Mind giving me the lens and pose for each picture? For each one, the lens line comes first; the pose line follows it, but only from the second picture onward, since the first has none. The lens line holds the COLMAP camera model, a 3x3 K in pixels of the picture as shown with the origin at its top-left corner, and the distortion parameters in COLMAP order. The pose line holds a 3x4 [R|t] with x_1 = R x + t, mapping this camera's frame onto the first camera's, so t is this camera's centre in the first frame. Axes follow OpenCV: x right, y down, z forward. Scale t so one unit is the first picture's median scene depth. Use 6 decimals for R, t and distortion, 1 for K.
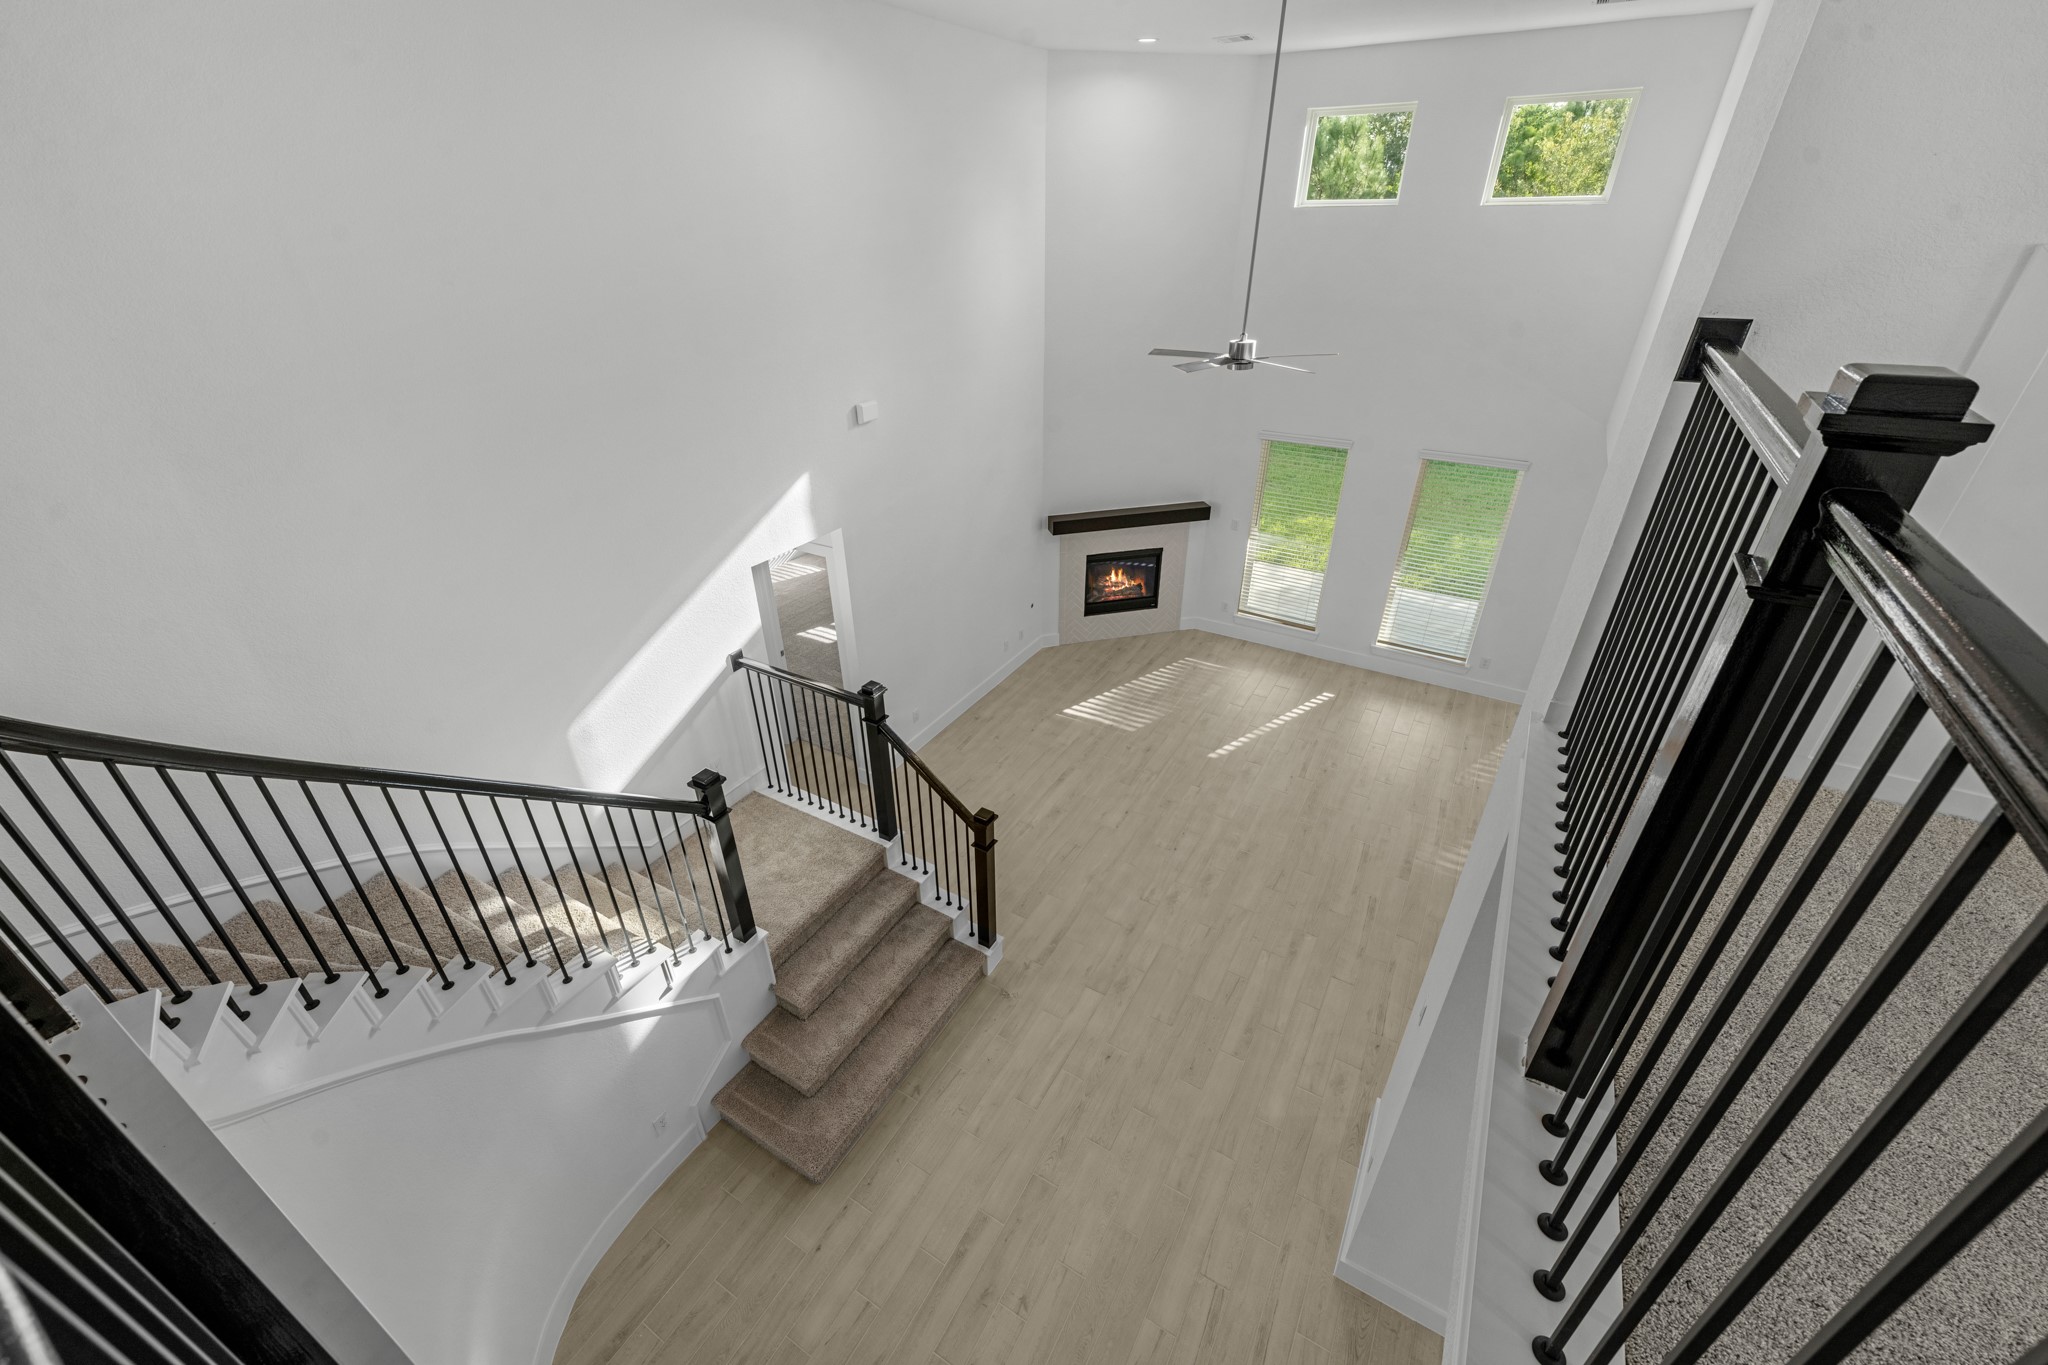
lens RADIAL K [[830.1, 0, 1027.0], [0, 830.1, 693.8], [0, 0, 1]] dist [0.001898, 0.000061]
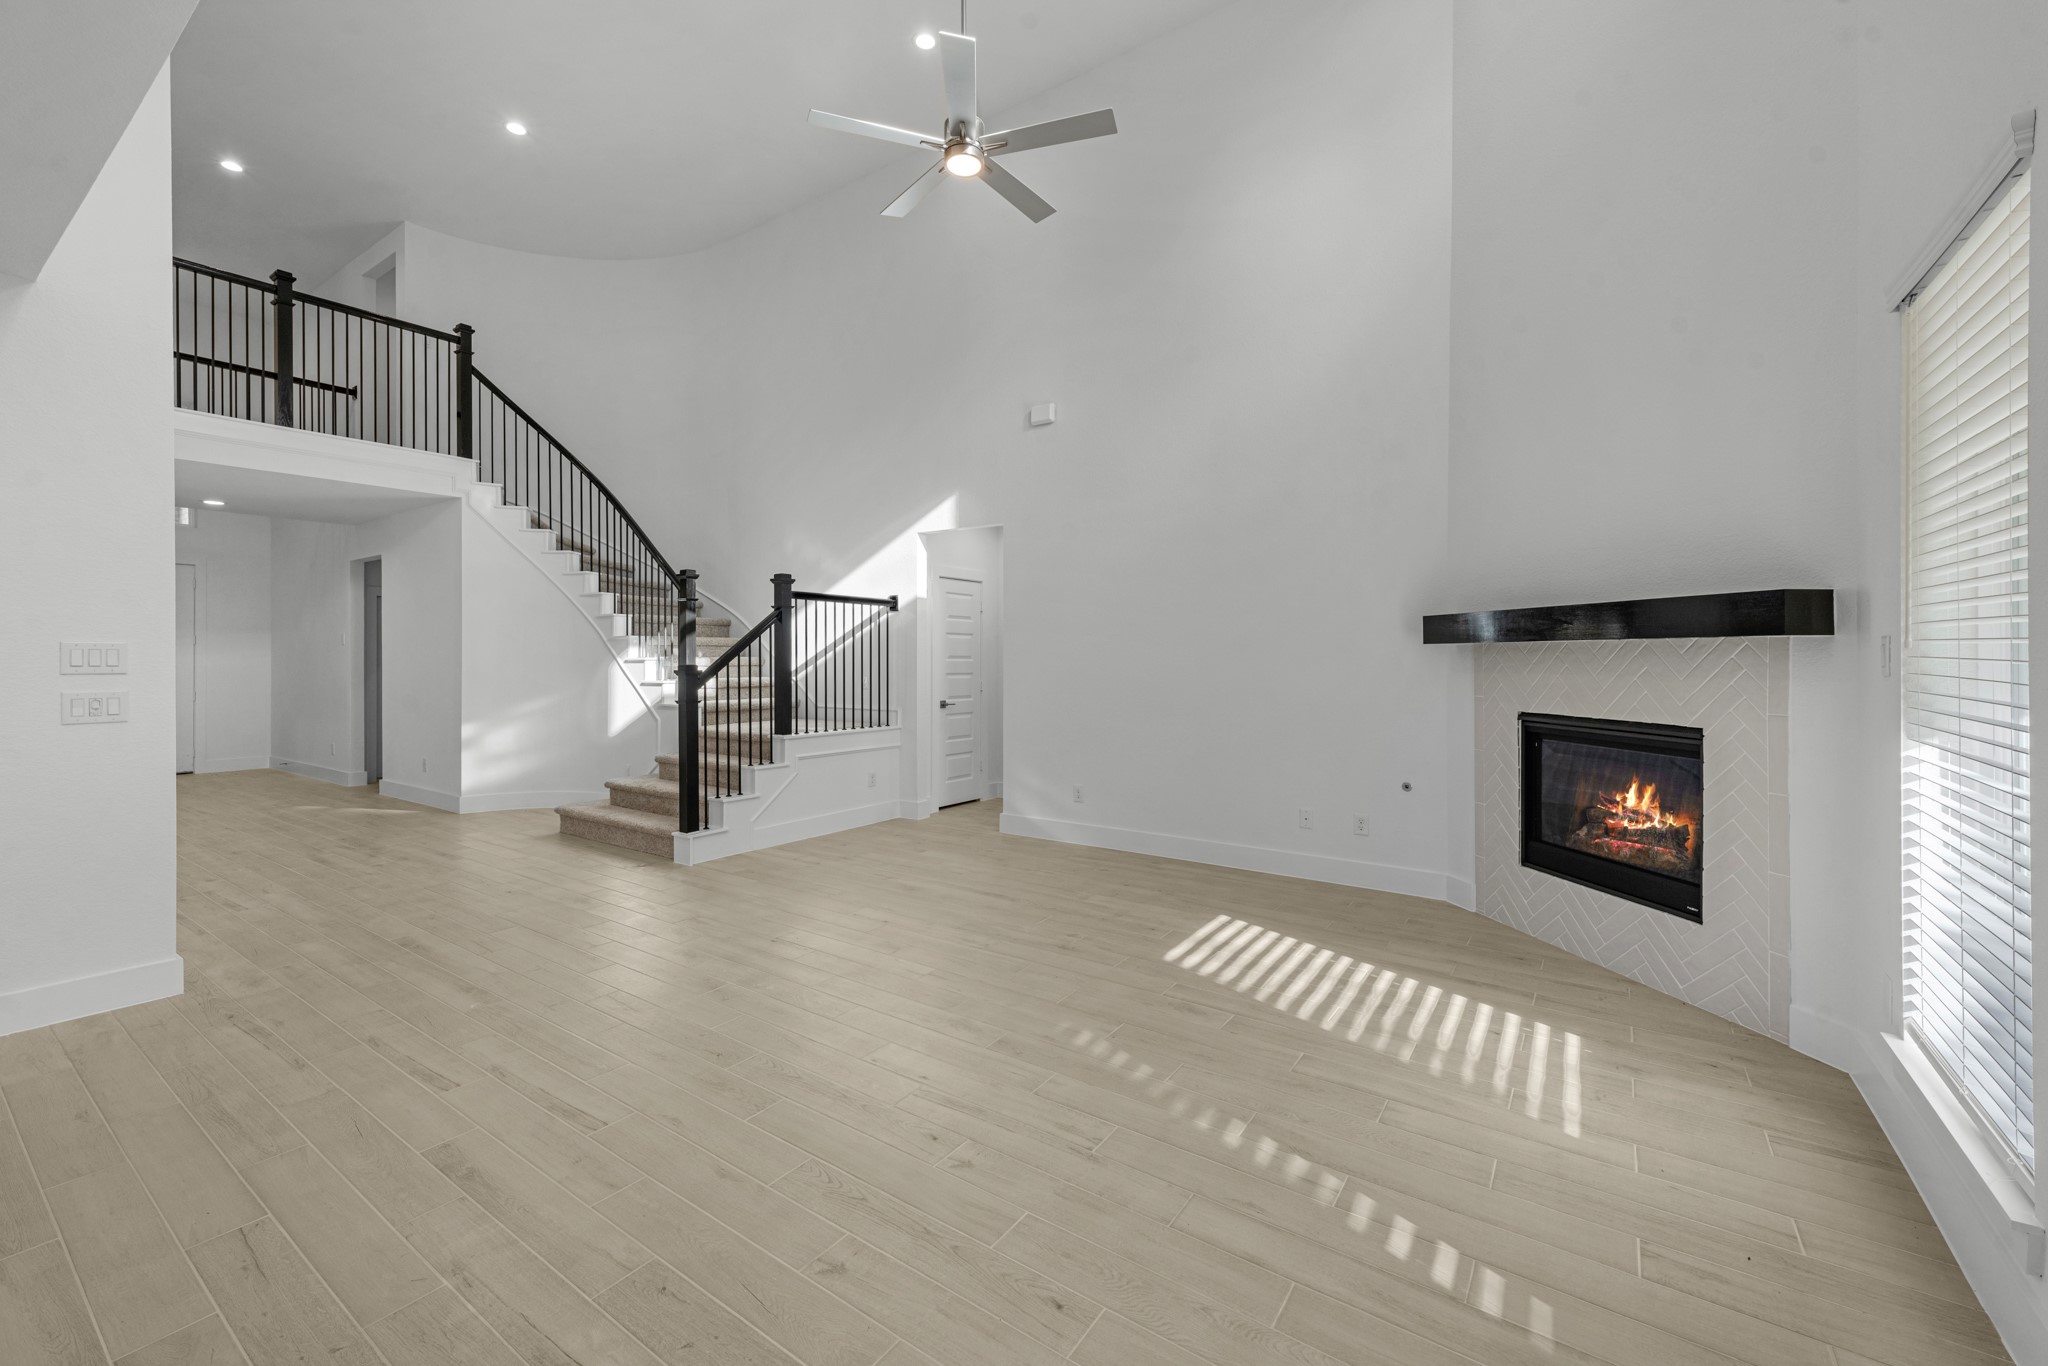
lens RADIAL K [[833.7, 0, 1028.1], [0, 833.7, 650.3], [0, 0, 1]] dist [0.000270, -0.000127]
pose [[-0.082969, 0.002721, -0.996548, 0.925891], [-0.498189, 0.865959, 0.043842, -0.133680], [0.863090, 0.500107, -0.070492, 1.320356]]
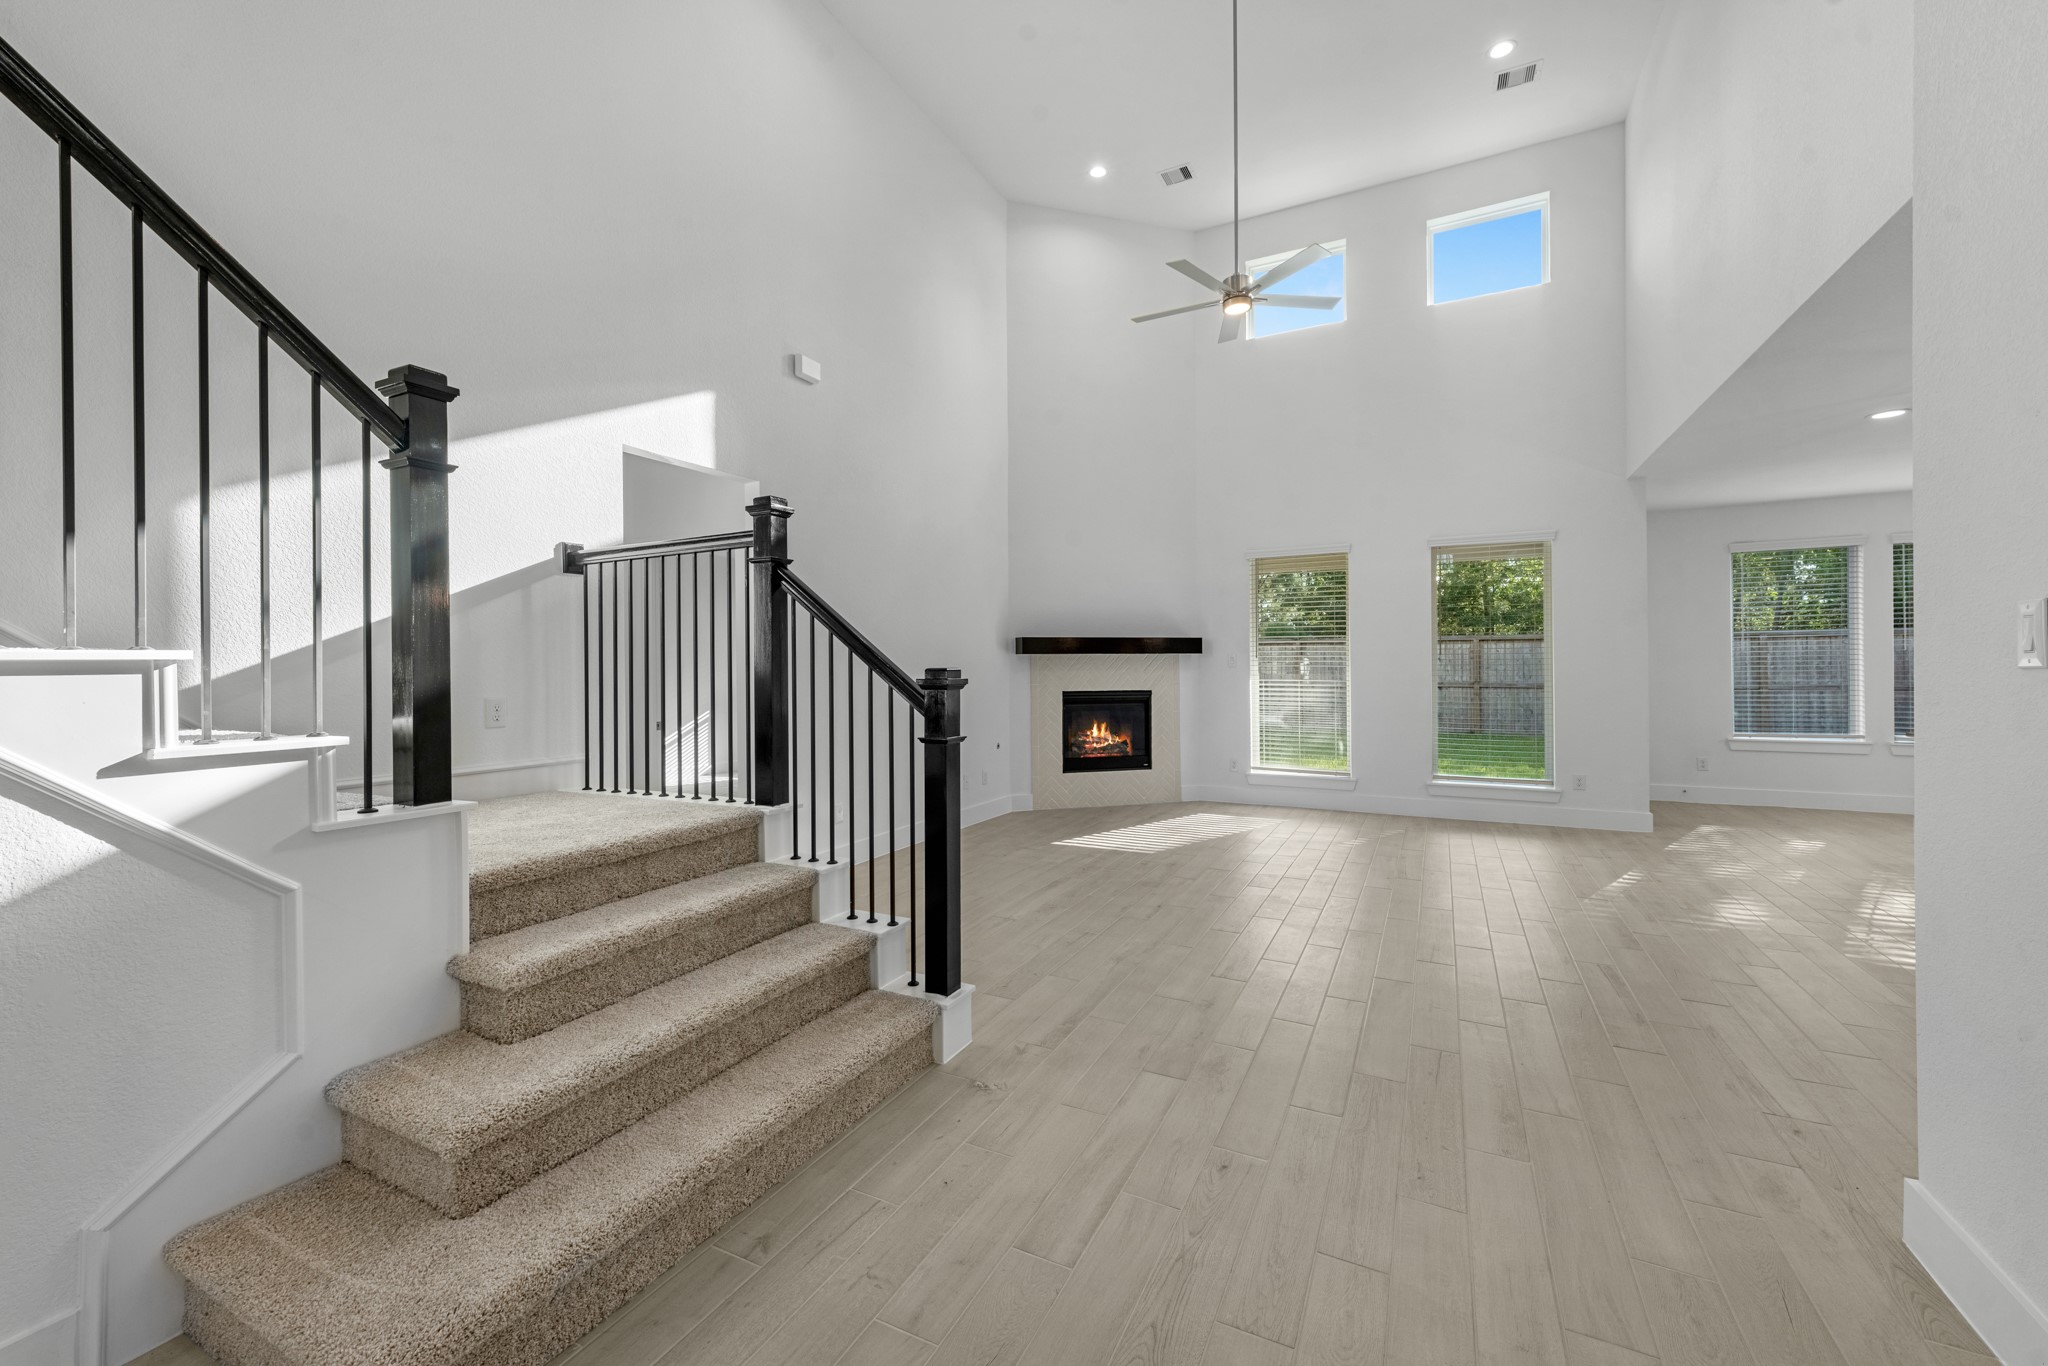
lens RADIAL K [[832.9, 0, 1022.0], [0, 832.9, 662.9], [0, 0, 1]] dist [0.003306, 0.000018]
pose [[0.998363, -0.006211, 0.056857, -0.027181], [0.034355, 0.859896, -0.509311, 0.392242], [-0.045728, 0.510431, 0.858702, 0.455280]]
